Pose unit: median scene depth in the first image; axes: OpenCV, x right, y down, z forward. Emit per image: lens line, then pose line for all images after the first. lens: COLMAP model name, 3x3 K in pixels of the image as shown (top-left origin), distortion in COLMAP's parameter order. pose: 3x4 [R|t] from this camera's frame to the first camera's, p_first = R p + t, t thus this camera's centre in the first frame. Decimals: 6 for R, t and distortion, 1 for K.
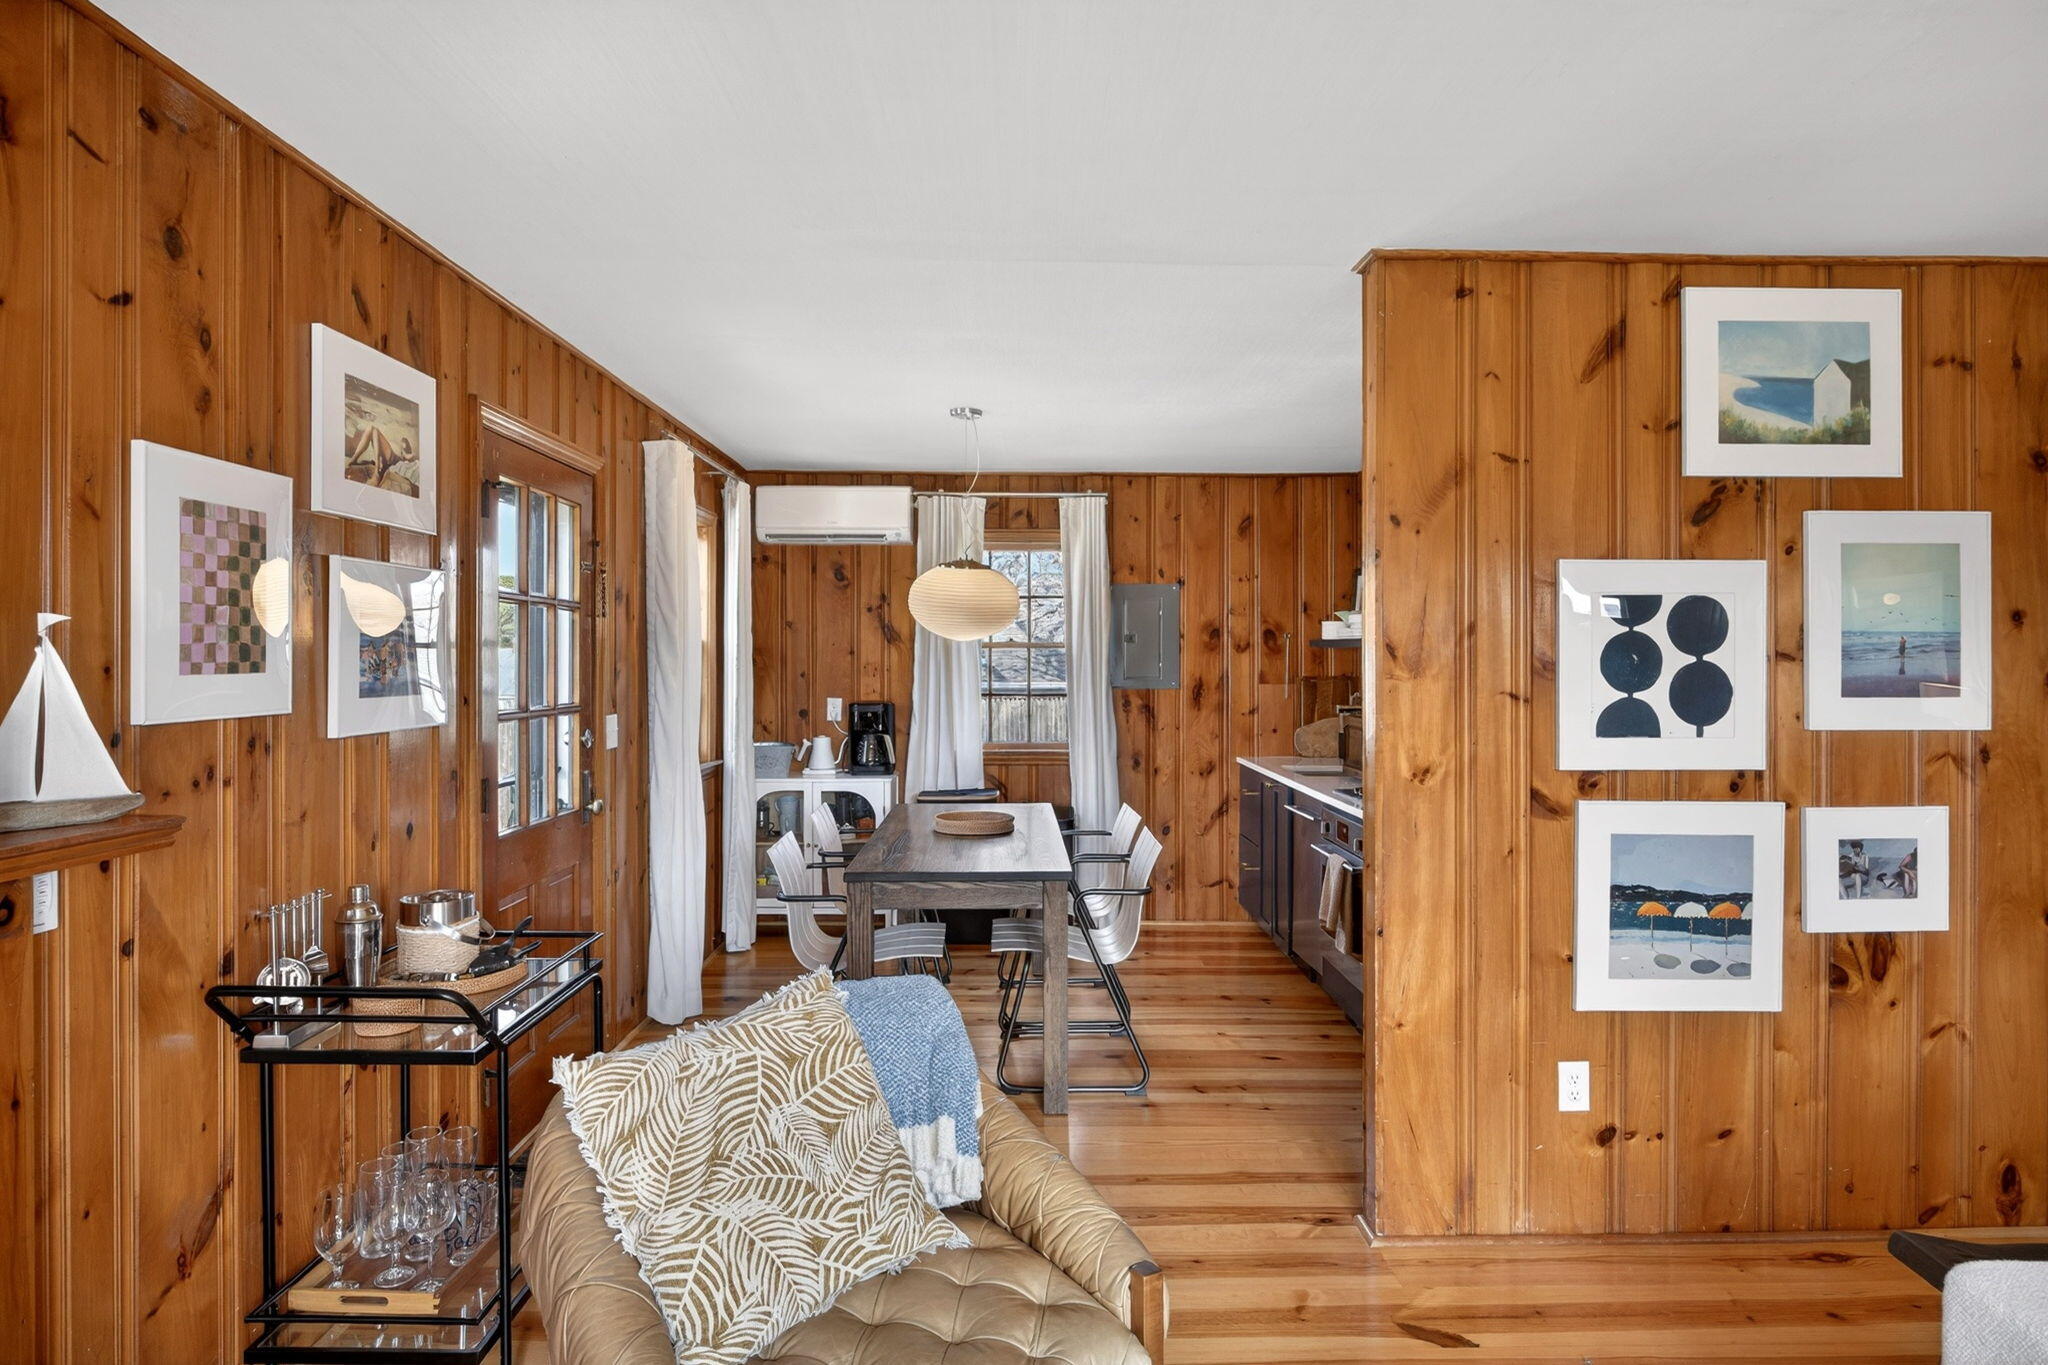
lens RADIAL K [[1136.0, 0, 1025.2], [0, 1136.0, 664.8], [0, 0, 1]] dist [-0.008135, 0.004812]
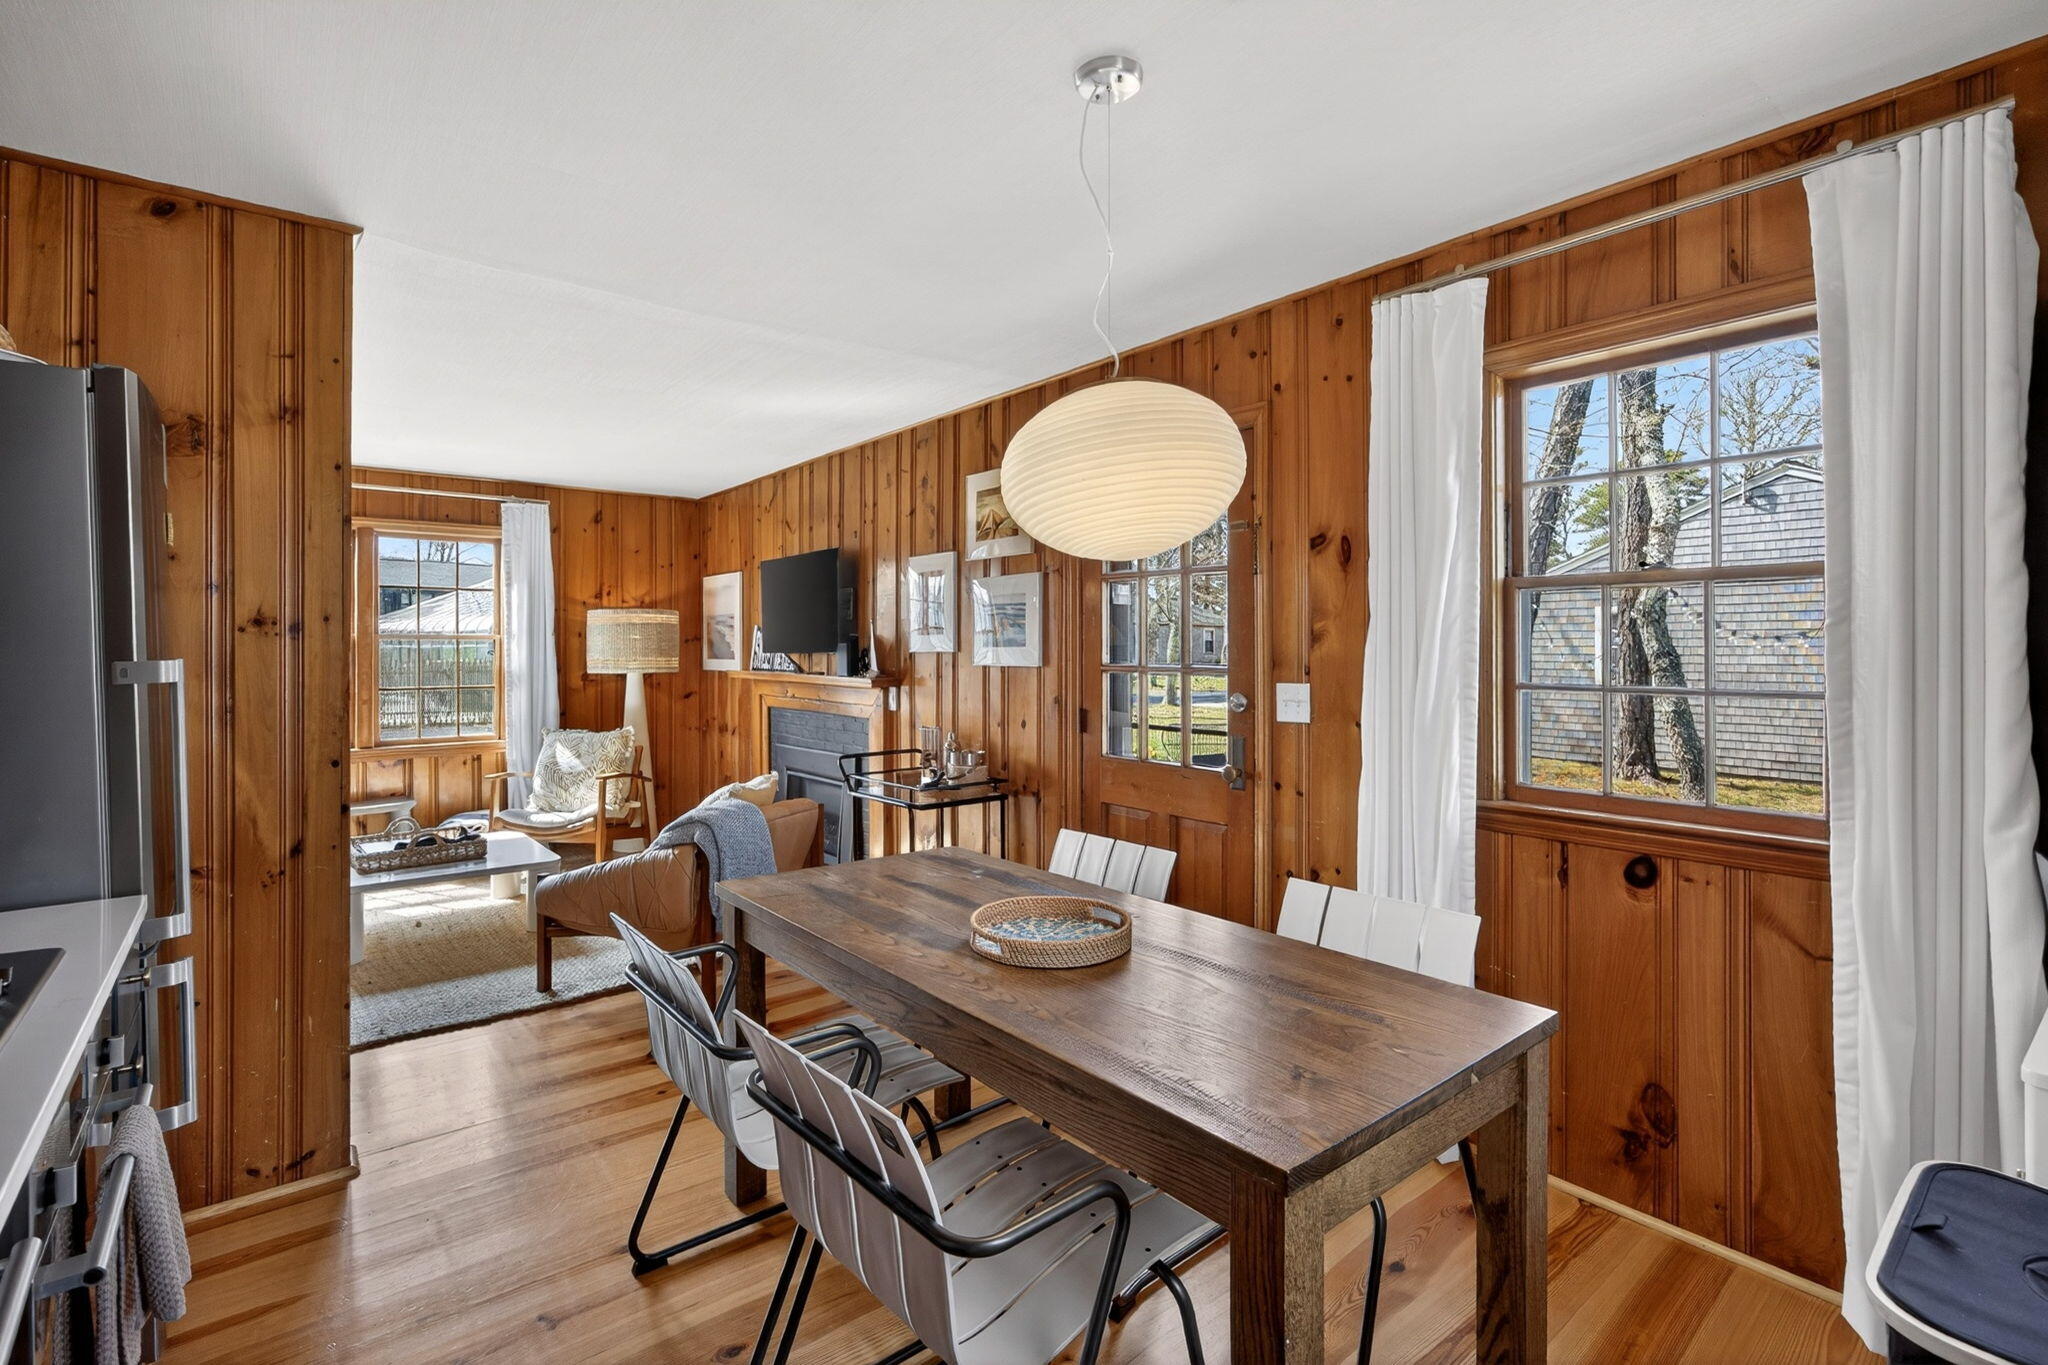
lens RADIAL K [[954.6, 0, 1022.7], [0, 954.6, 647.5], [0, 0, 1]] dist [-0.008490, 0.008477]
pose [[-0.789921, 0.001556, -0.613207, 0.369819], [-0.001606, 0.999988, 0.004606, 0.020134], [0.613207, 0.004623, -0.789909, 2.145145]]
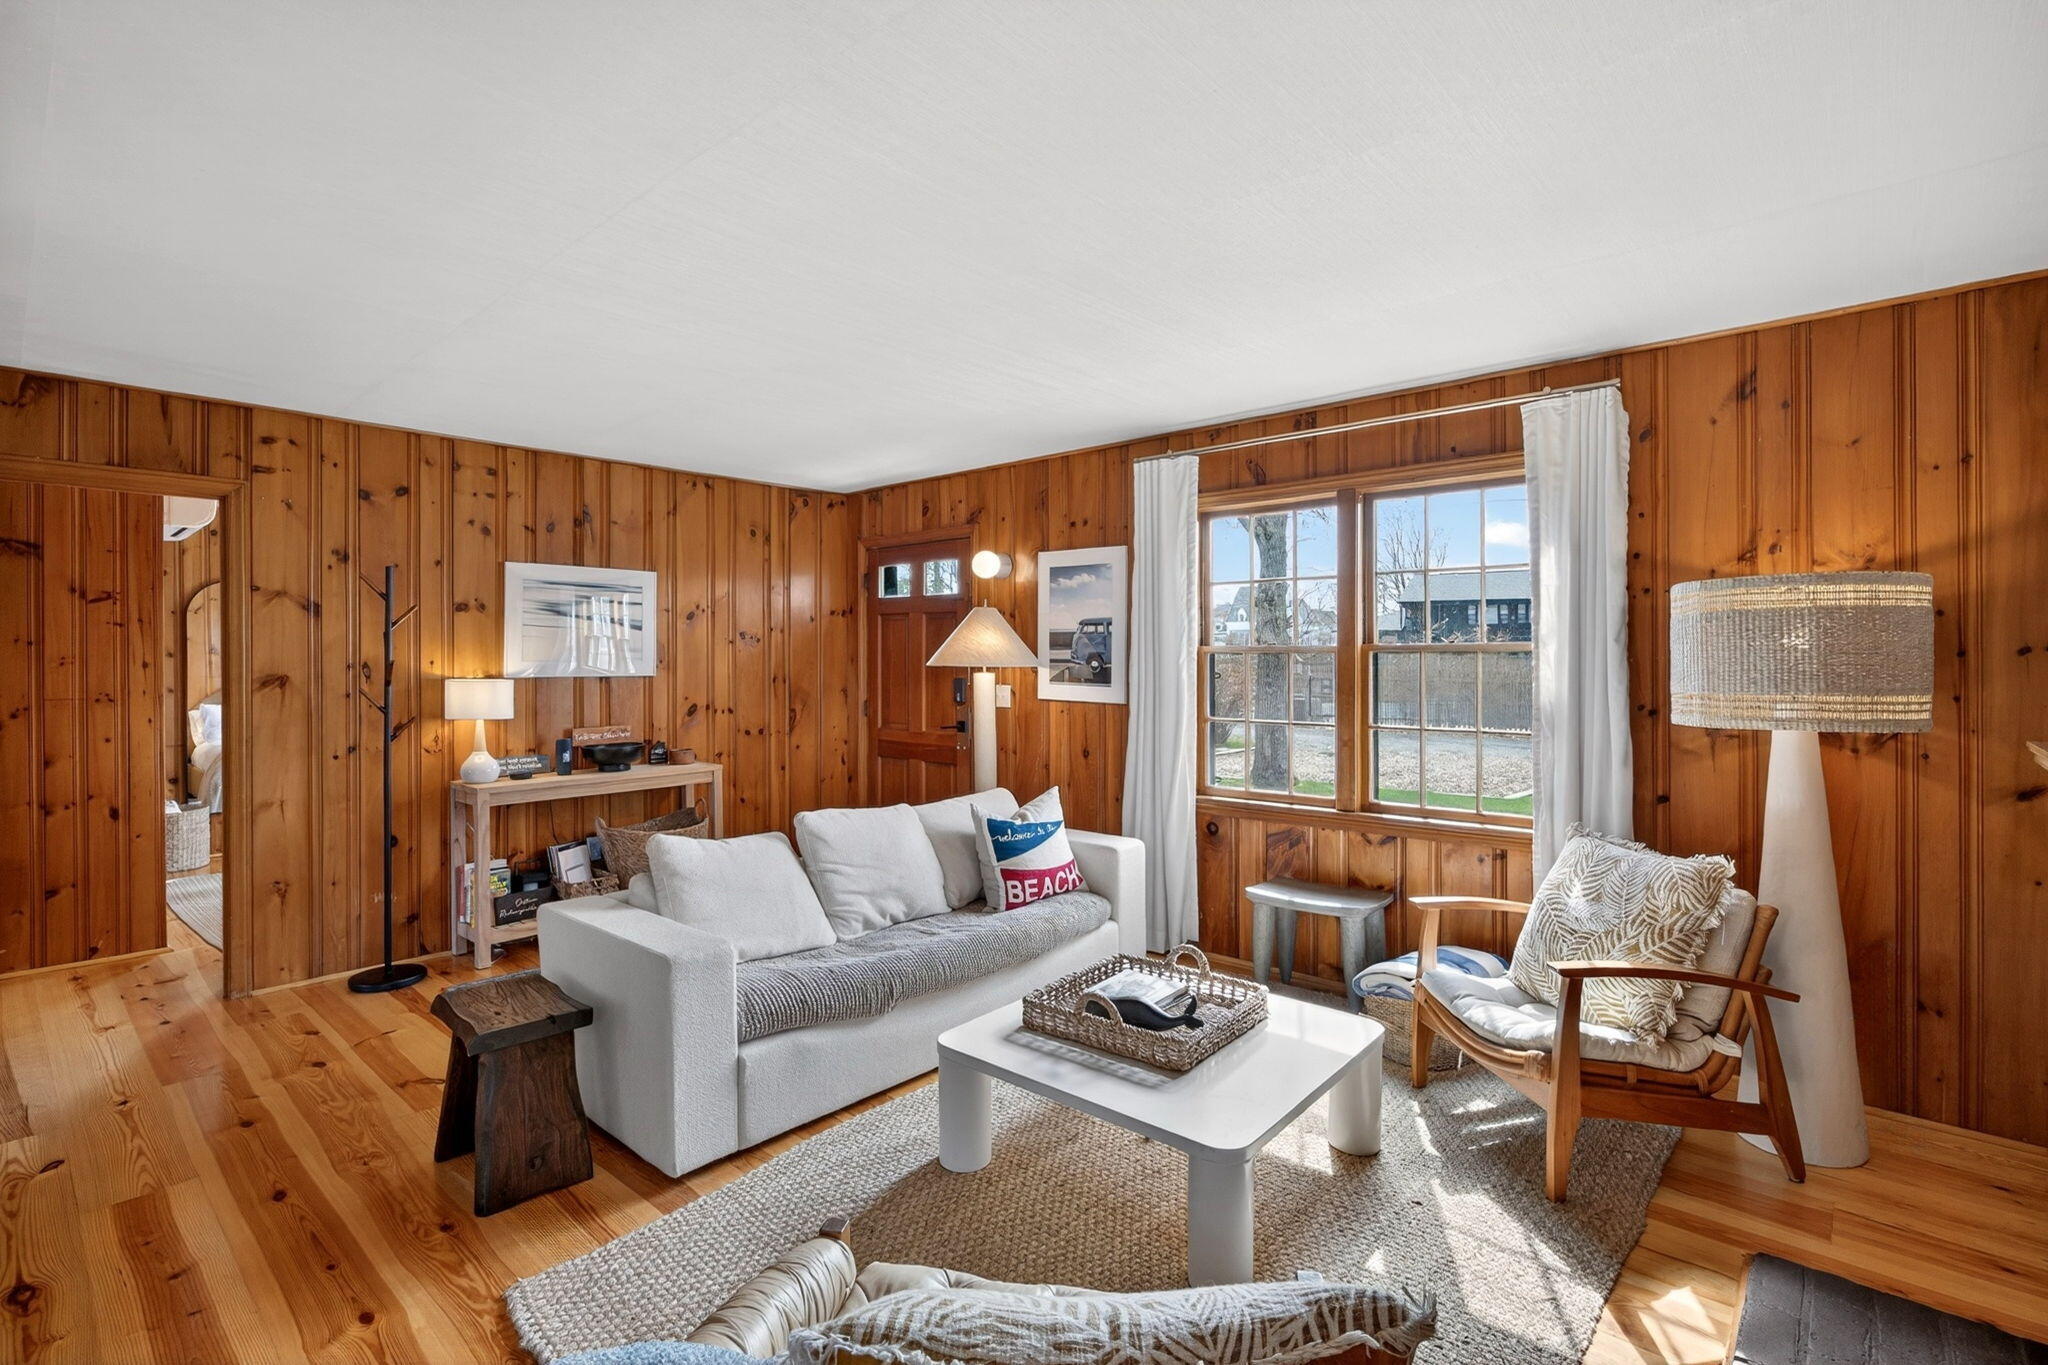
lens RADIAL K [[954.6, 0, 1025.5], [0, 954.6, 665.5], [0, 0, 1]] dist [-0.008490, 0.008477]
pose [[-0.735522, -0.005359, 0.677480, -0.389673], [0.003064, 0.999932, 0.011237, 0.015815], [-0.677494, 0.010340, -0.735456, 0.992026]]
